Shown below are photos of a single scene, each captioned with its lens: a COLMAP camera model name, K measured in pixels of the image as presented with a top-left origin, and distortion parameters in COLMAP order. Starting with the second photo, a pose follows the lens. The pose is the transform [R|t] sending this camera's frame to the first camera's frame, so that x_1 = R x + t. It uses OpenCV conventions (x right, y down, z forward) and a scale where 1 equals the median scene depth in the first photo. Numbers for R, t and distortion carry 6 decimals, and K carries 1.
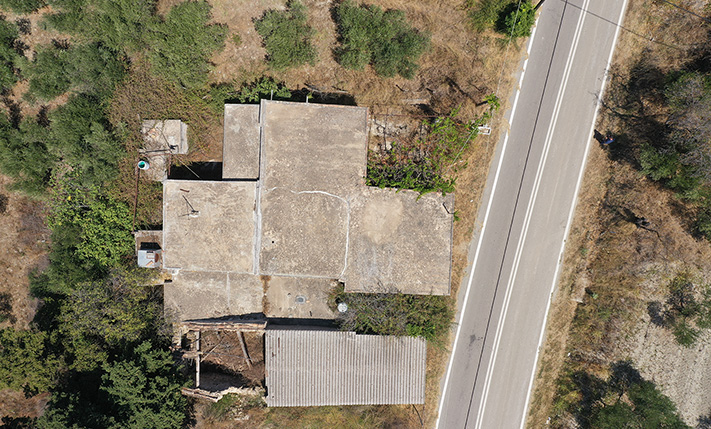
lens RADIAL K [[586.4, 0, 355.5], [0, 586.4, 214.5], [0, 0, 1]] dist [0.006588, -0.004878]
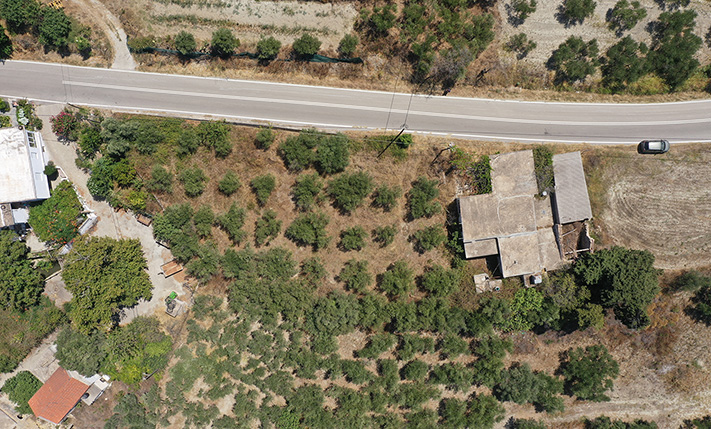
lens RADIAL K [[586.4, 0, 355.5], [0, 586.4, 214.5], [0, 0, 1]] dist [0.006588, -0.004878]
pose [[-0.178558, -0.983580, -0.026206, 0.085983], [0.982968, -0.177144, -0.048932, -0.457197], [0.043486, -0.034497, 0.998458, -1.296458]]
